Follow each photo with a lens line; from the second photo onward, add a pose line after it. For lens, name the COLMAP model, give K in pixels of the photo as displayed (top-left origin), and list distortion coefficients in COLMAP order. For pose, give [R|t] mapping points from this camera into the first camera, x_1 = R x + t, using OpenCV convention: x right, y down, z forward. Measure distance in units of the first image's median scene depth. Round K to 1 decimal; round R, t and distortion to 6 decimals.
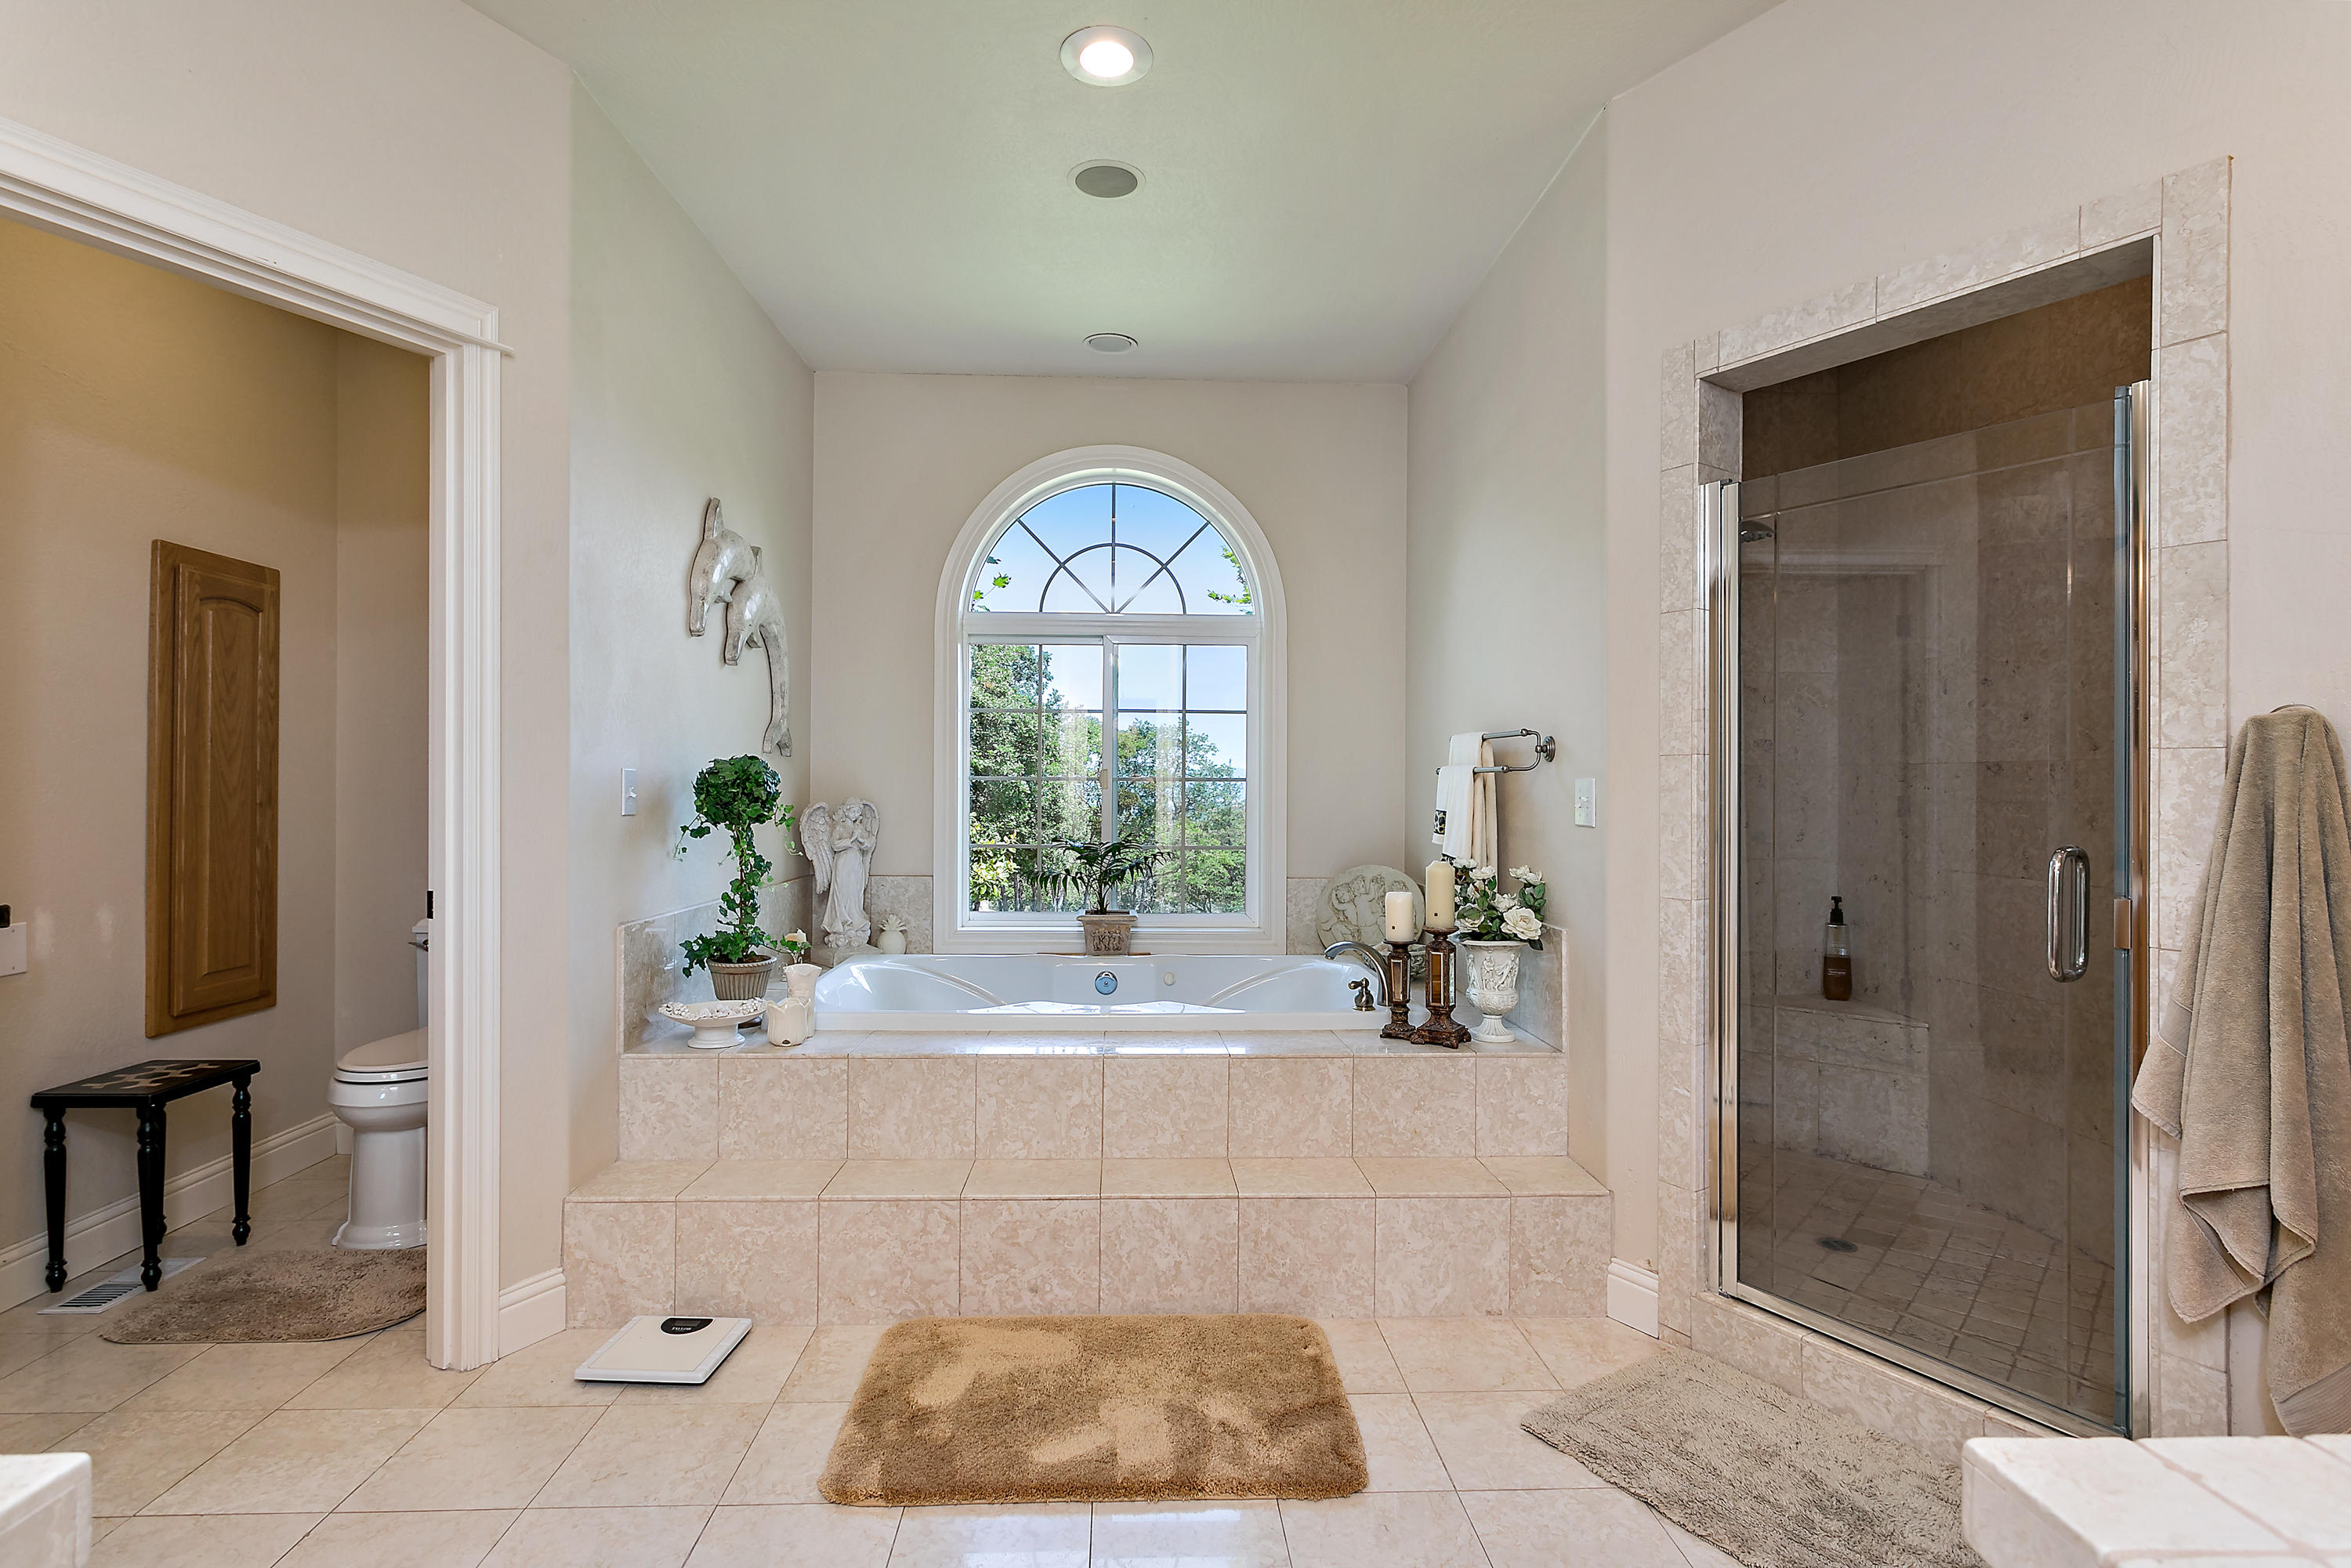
lens RADIAL K [[1138.4, 0, 1172.7], [0, 1138.4, 771.2], [0, 0, 1]] dist [0.000508, 0.000209]
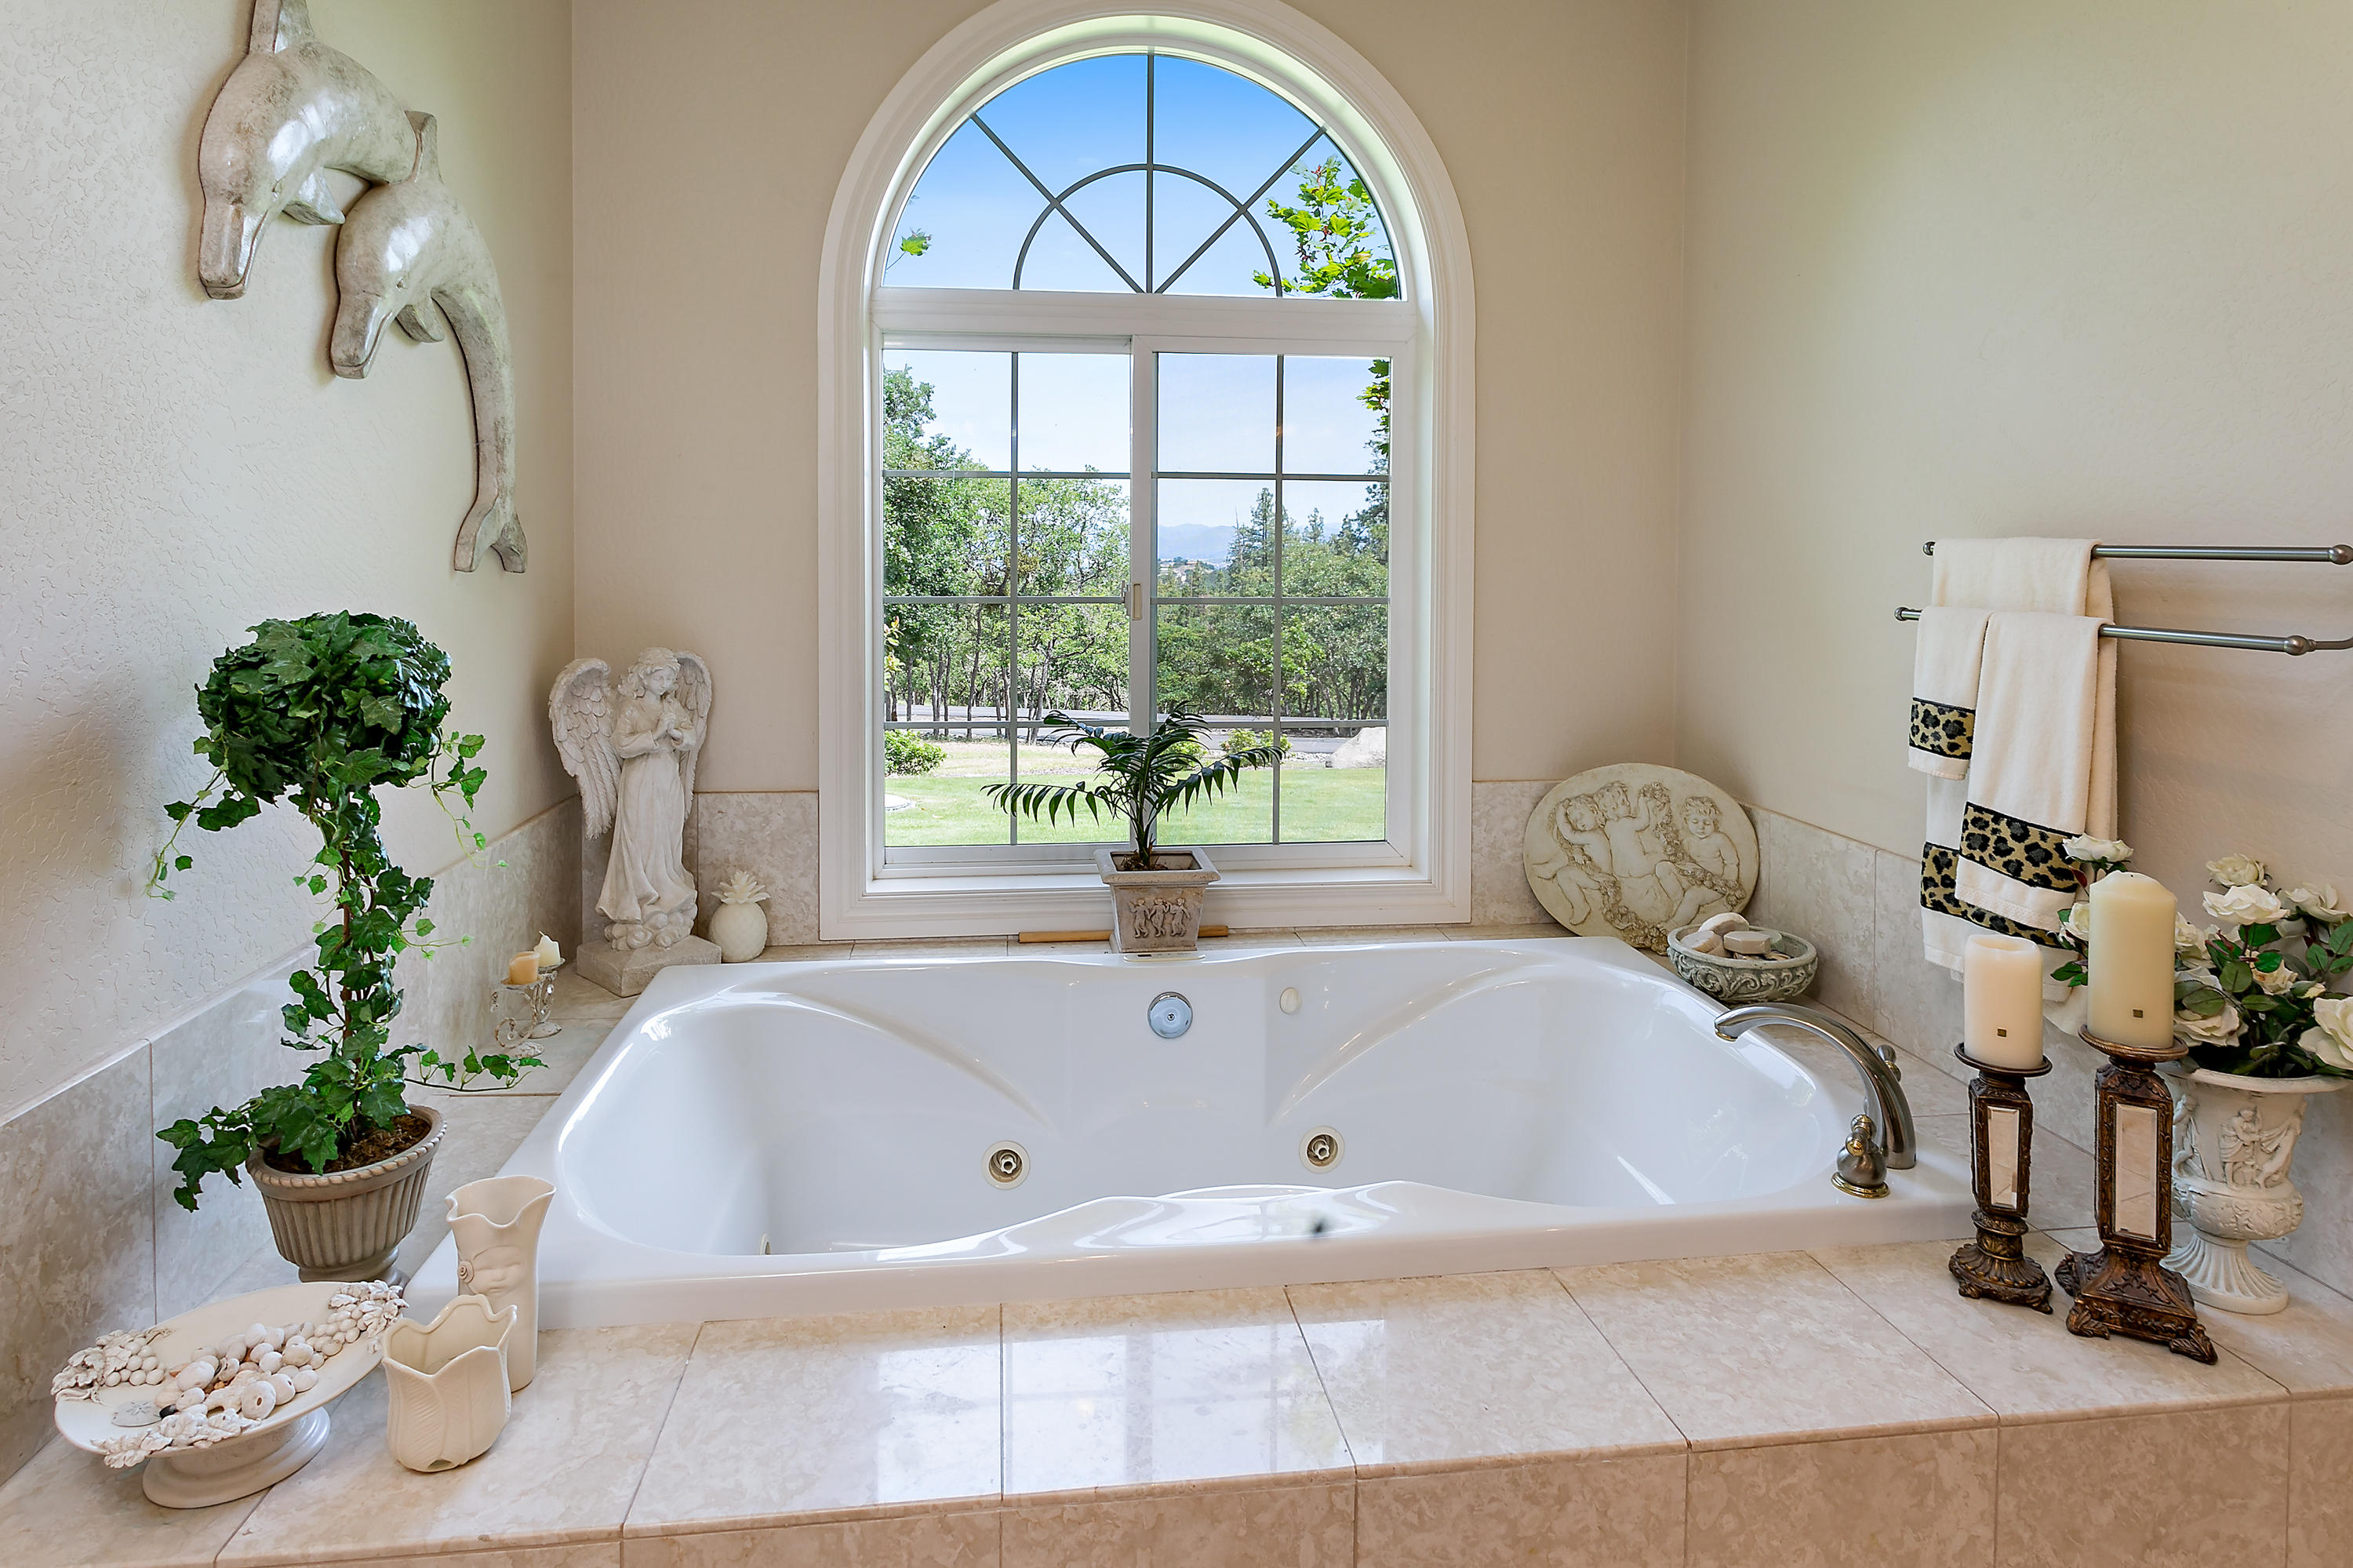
lens RADIAL K [[1353.1, 0, 1167.3], [0, 1353.1, 575.9], [0, 0, 1]] dist [0.001221, -0.000554]
pose [[0.997537, -0.001785, 0.070120, -0.120949], [-0.000672, 0.999387, 0.035001, -0.037568], [-0.070140, -0.034962, 0.996924, 0.478113]]
